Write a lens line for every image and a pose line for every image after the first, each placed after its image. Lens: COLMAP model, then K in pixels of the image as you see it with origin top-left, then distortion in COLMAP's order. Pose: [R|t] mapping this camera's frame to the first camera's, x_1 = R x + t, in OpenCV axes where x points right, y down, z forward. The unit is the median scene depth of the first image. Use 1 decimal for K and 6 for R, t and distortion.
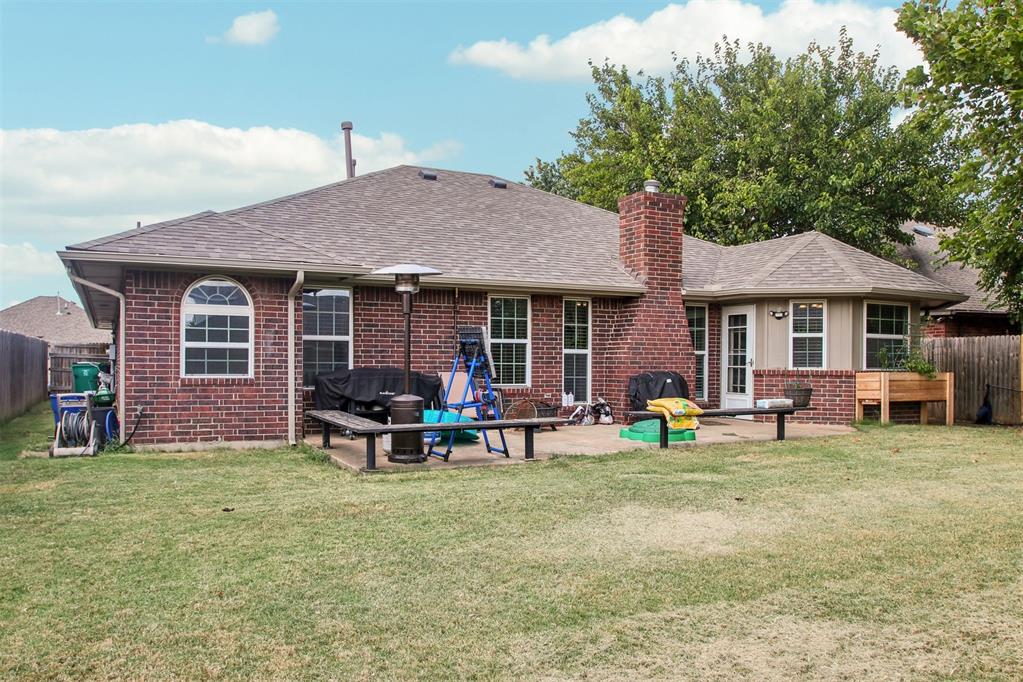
lens RADIAL K [[765.0, 0, 512.0], [0, 765.0, 346.1], [0, 0, 1]] dist [-0.042380, -0.000293]
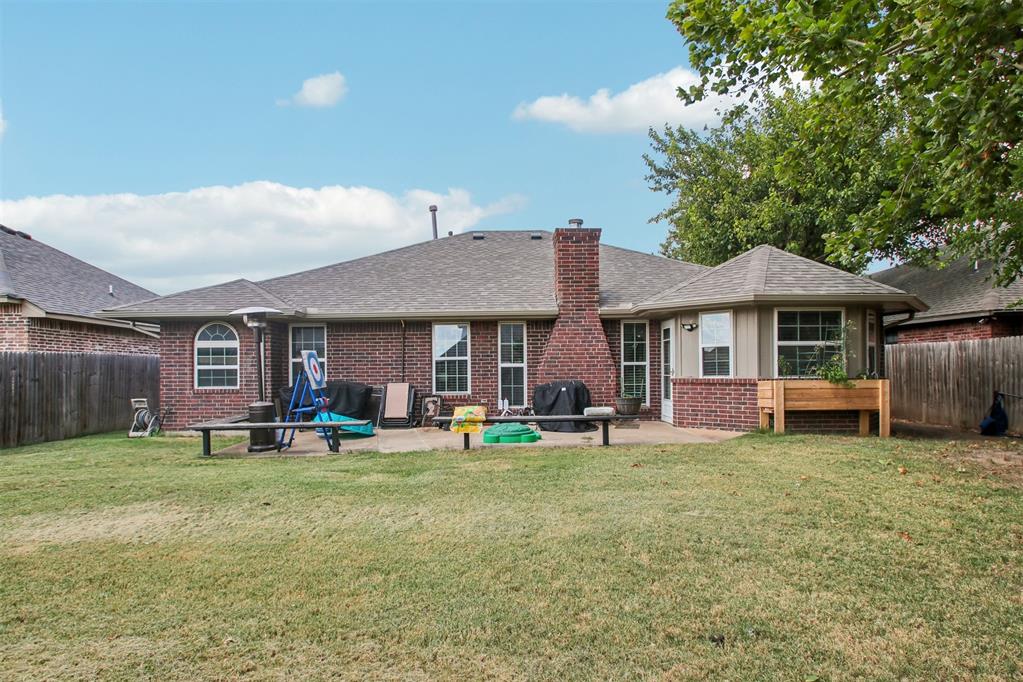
lens RADIAL K [[531.4, 0, 509.0], [0, 531.4, 361.2], [0, 0, 1]] dist [-0.019085, -0.000445]
pose [[0.903759, -0.024154, -0.427360, 0.445974], [0.024436, 0.999690, -0.004826, 0.004513], [0.427344, -0.006082, 0.904068, 0.222855]]
